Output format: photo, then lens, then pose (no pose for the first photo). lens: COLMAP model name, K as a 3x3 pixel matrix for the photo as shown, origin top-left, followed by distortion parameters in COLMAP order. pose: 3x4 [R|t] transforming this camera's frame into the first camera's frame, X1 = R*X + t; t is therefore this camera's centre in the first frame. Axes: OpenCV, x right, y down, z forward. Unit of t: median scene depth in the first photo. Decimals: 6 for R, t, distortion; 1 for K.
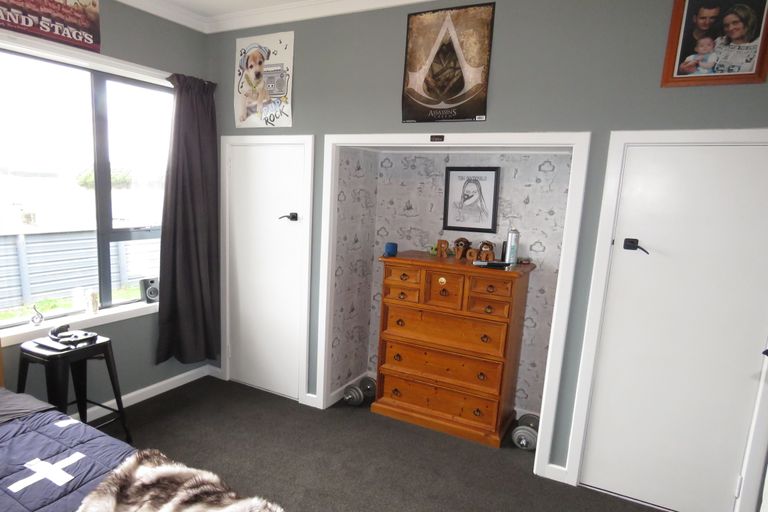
lens RADIAL K [[486.9, 0, 381.6], [0, 486.9, 261.3], [0, 0, 1]] dist [0.012228, -0.004079]
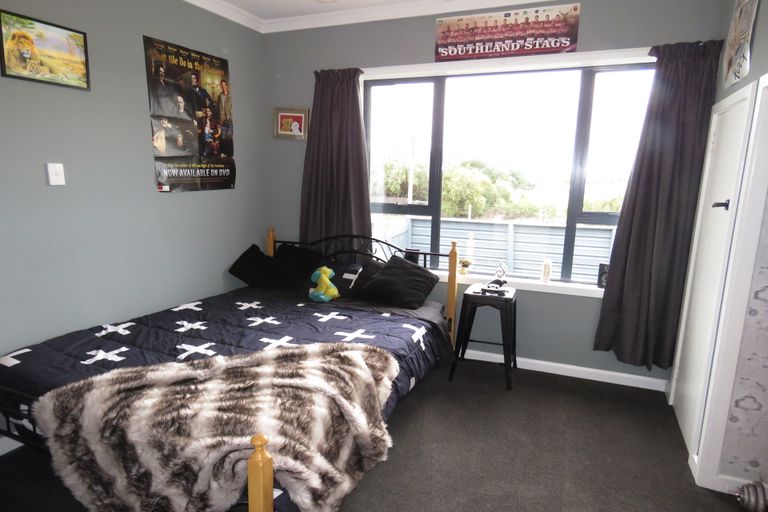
lens RADIAL K [[486.9, 0, 382.5], [0, 486.9, 258.3], [0, 0, 1]] dist [0.012228, -0.004079]
pose [[0.106499, 0.125411, -0.986372, 0.557284], [-0.166603, 0.980240, 0.106643, -0.007902], [0.980256, 0.152975, 0.125289, 0.519145]]
